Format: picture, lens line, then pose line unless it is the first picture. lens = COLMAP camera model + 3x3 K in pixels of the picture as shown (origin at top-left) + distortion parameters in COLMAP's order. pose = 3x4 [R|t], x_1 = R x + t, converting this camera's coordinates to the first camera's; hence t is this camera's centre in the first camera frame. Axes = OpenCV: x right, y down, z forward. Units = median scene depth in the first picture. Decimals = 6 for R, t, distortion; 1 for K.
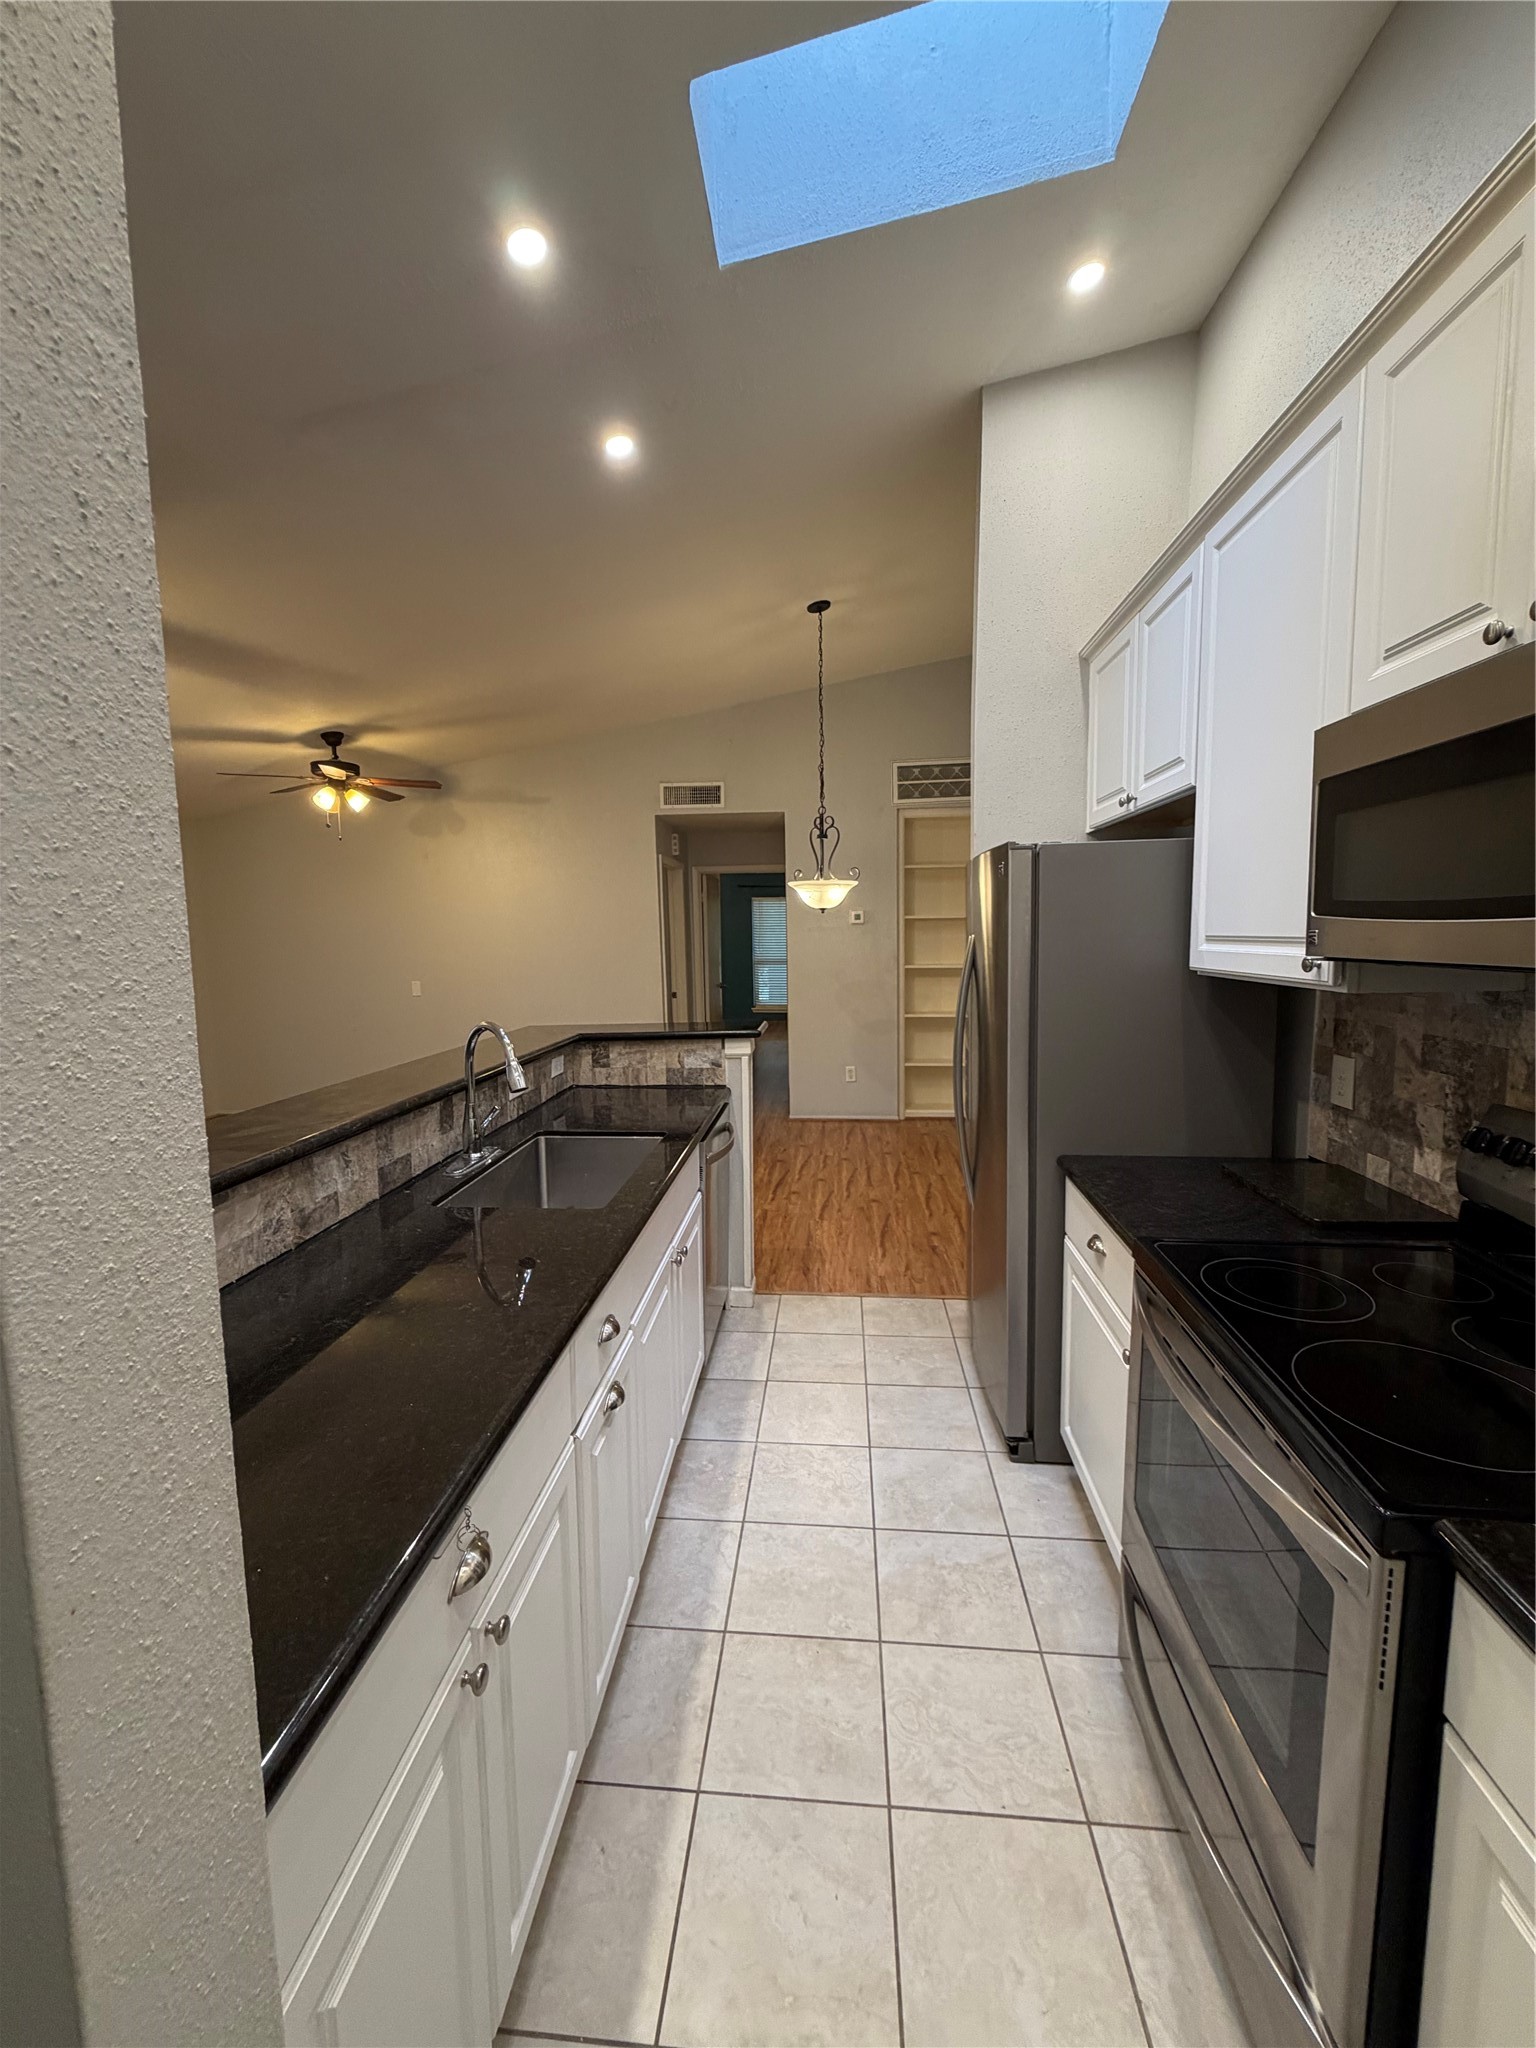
lens RADIAL K [[816.8, 0, 766.7], [0, 816.8, 1017.8], [0, 0, 1]] dist [-0.000270, 0.000002]
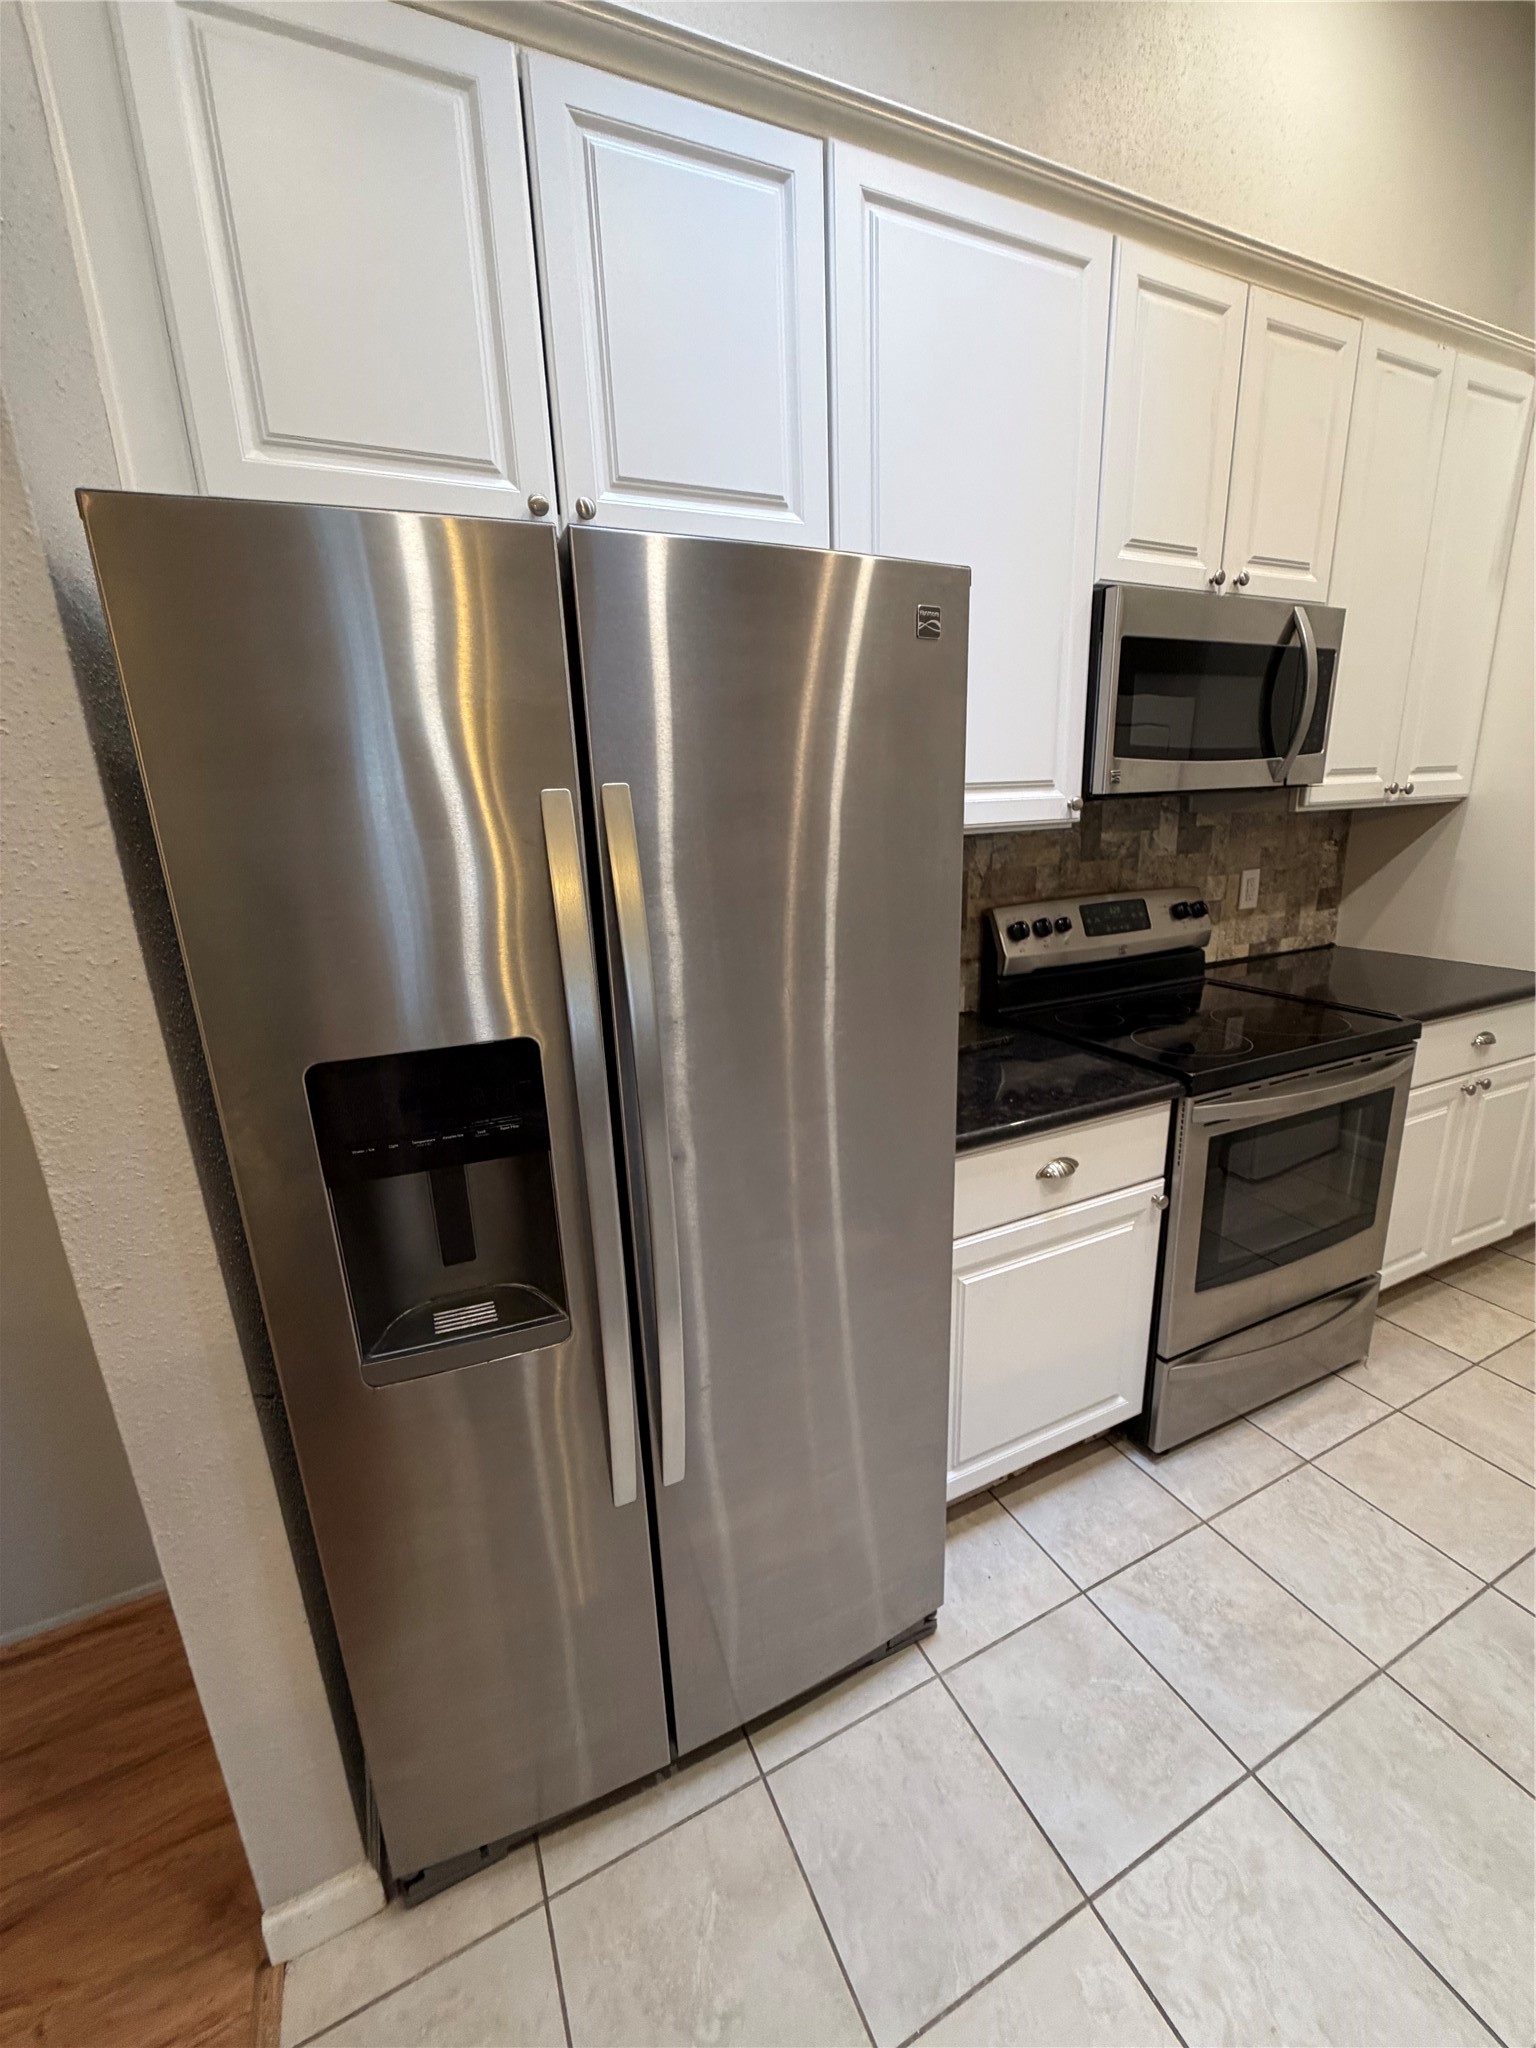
lens RADIAL K [[816.8, 0, 766.7], [0, 816.8, 1017.8], [0, 0, 1]] dist [-0.000270, 0.000002]
pose [[-0.507528, -0.182024, 0.842189, -0.109372], [0.139099, 0.947302, 0.288567, -0.146785], [-0.850333, 0.263604, -0.455463, 1.685336]]
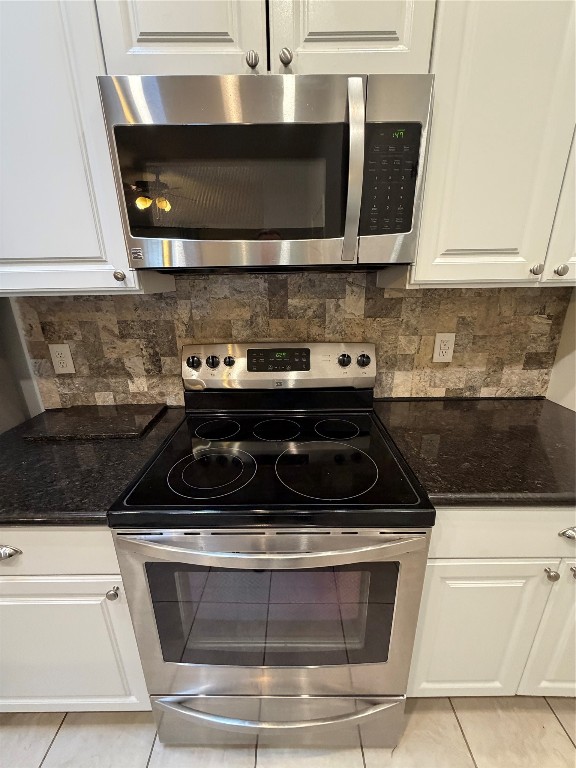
lens RADIAL K [[306.3, 0, 287.5], [0, 306.3, 381.7], [0, 0, 1]] dist [-0.000270, 0.000002]
pose [[-0.101672, -0.291861, 0.951041, 0.050460], [0.122217, 0.945089, 0.303100, -0.013434], [-0.987282, 0.147050, -0.060418, 0.657911]]
